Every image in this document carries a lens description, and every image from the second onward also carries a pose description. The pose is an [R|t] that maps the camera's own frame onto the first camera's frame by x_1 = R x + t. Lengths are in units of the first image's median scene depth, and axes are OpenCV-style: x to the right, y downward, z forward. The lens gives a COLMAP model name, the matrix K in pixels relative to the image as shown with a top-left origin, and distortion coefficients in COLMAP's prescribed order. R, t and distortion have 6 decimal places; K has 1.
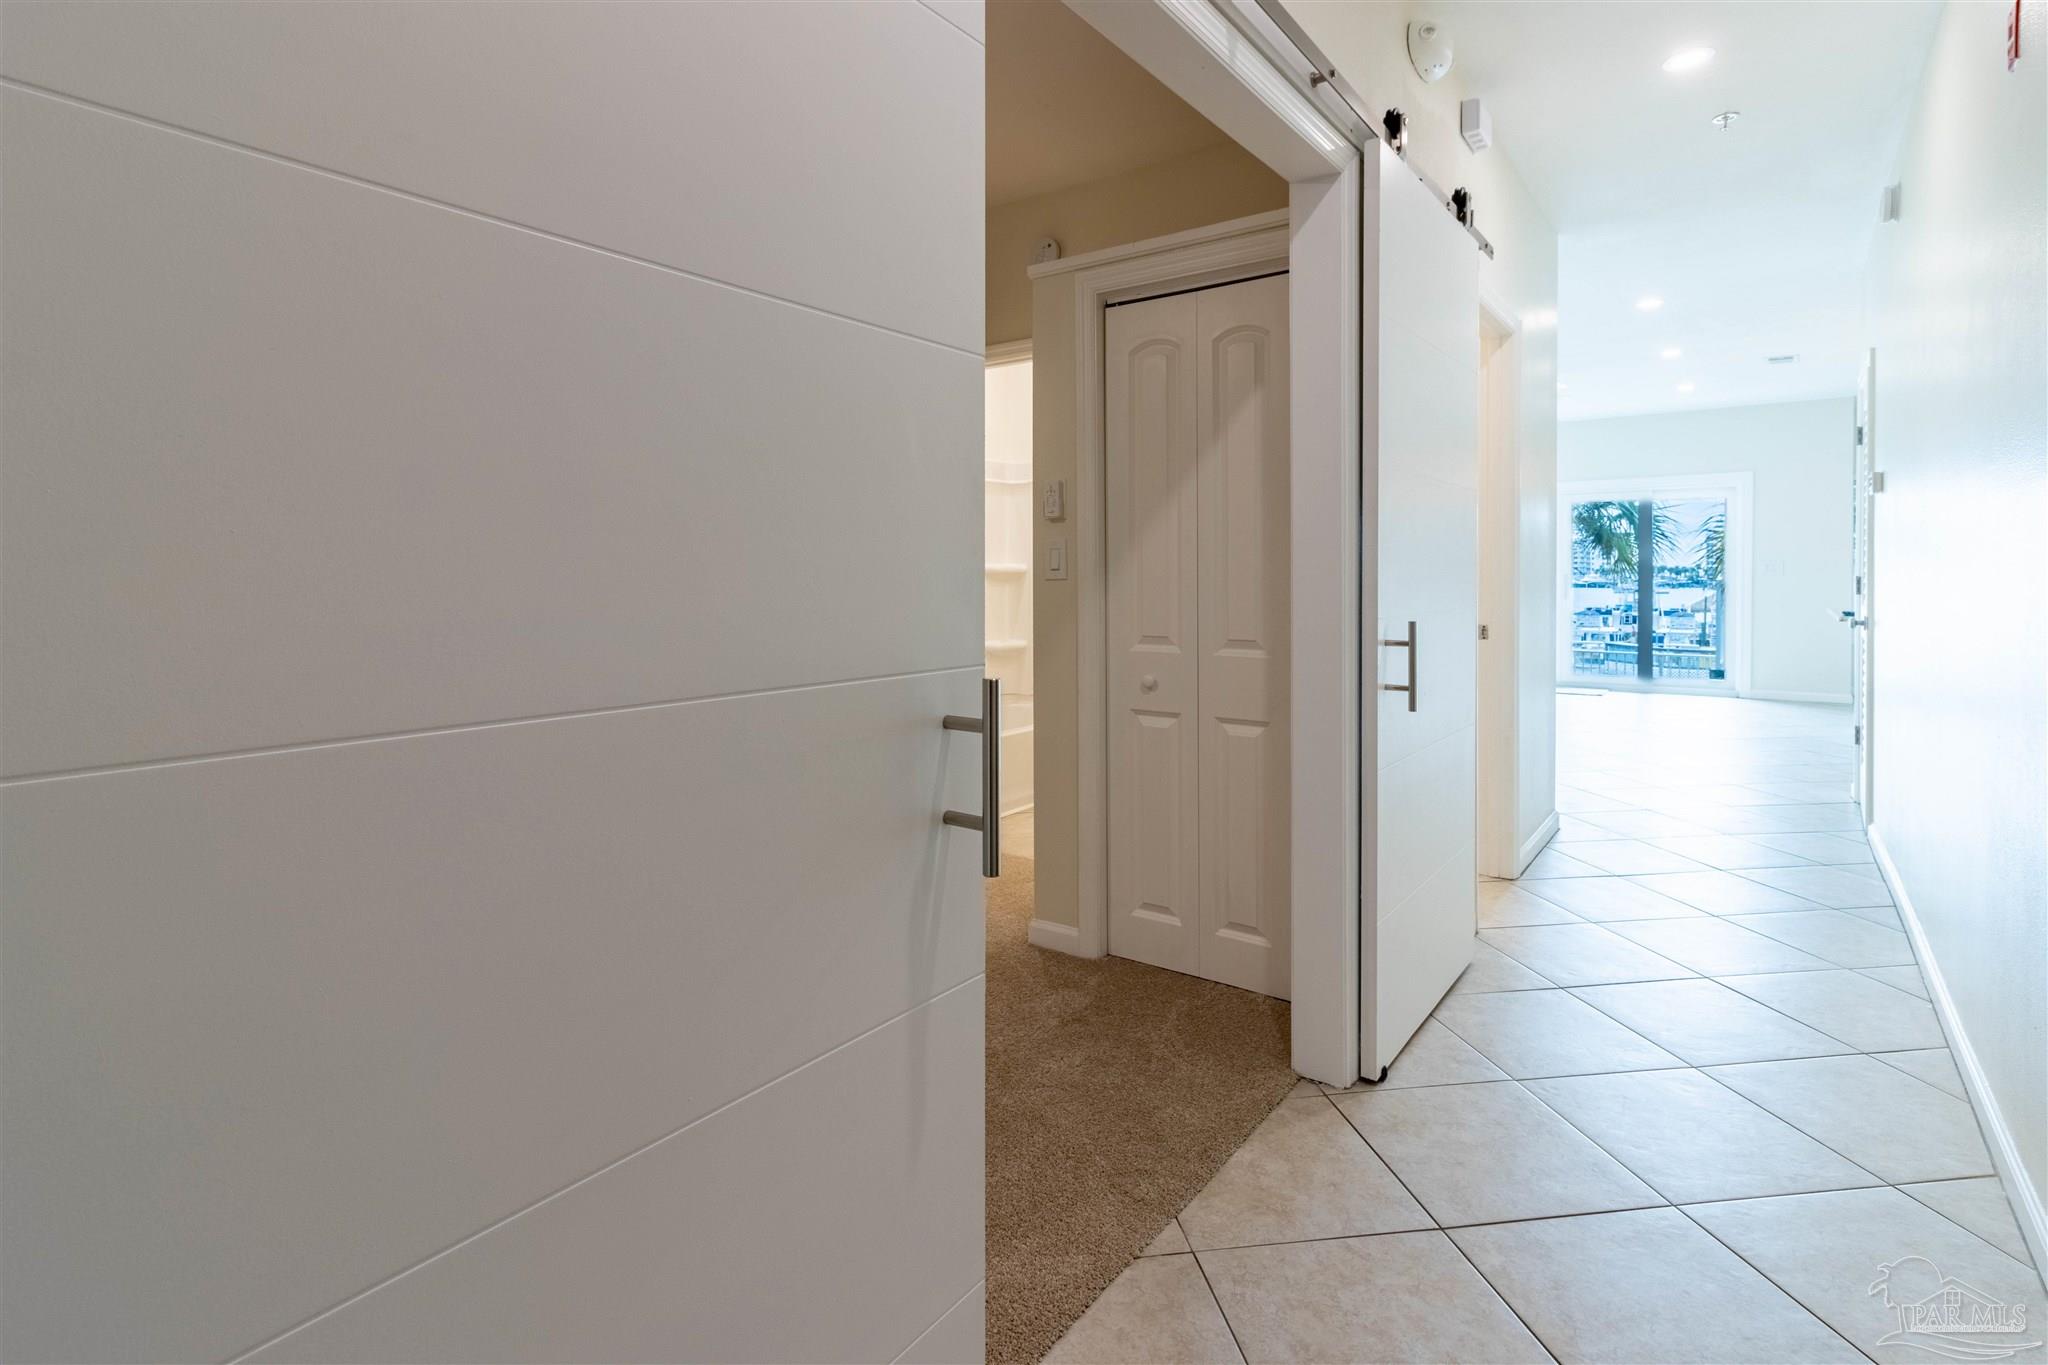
lens RADIAL K [[978.4, 0, 1025.9], [0, 978.4, 588.8], [0, 0, 1]] dist [0.001287, 0.000274]
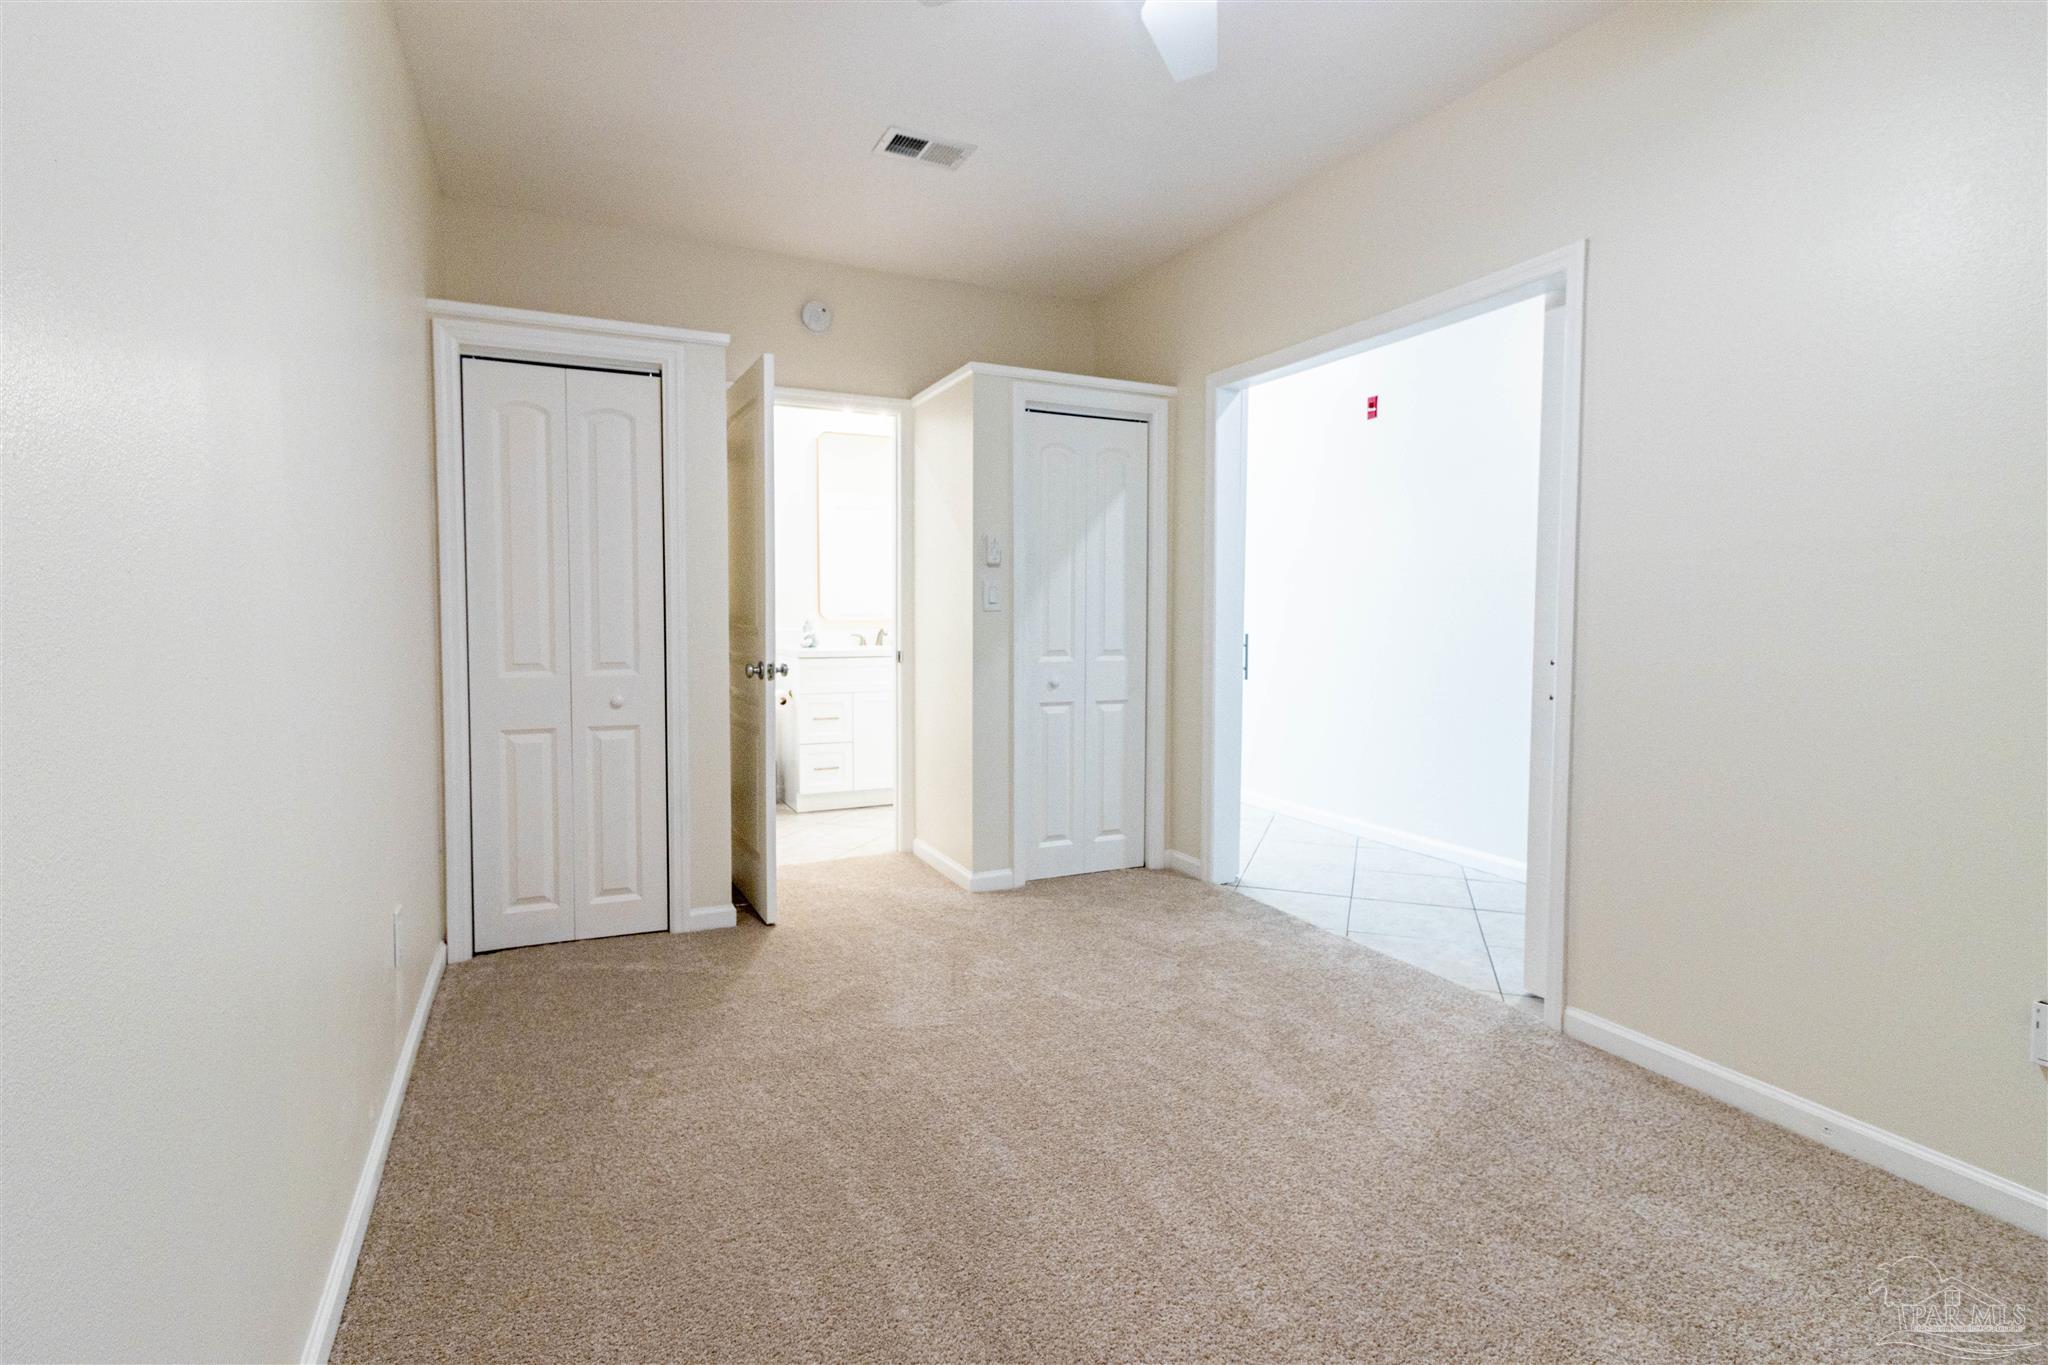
lens RADIAL K [[956.1, 0, 1029.4], [0, 956.1, 660.3], [0, 0, 1]] dist [0.003751, 0.001284]
pose [[0.449036, -0.039229, 0.892652, -1.150795], [-0.000529, 0.999024, 0.044169, 0.001192], [-0.893514, -0.020306, 0.448577, 0.410423]]
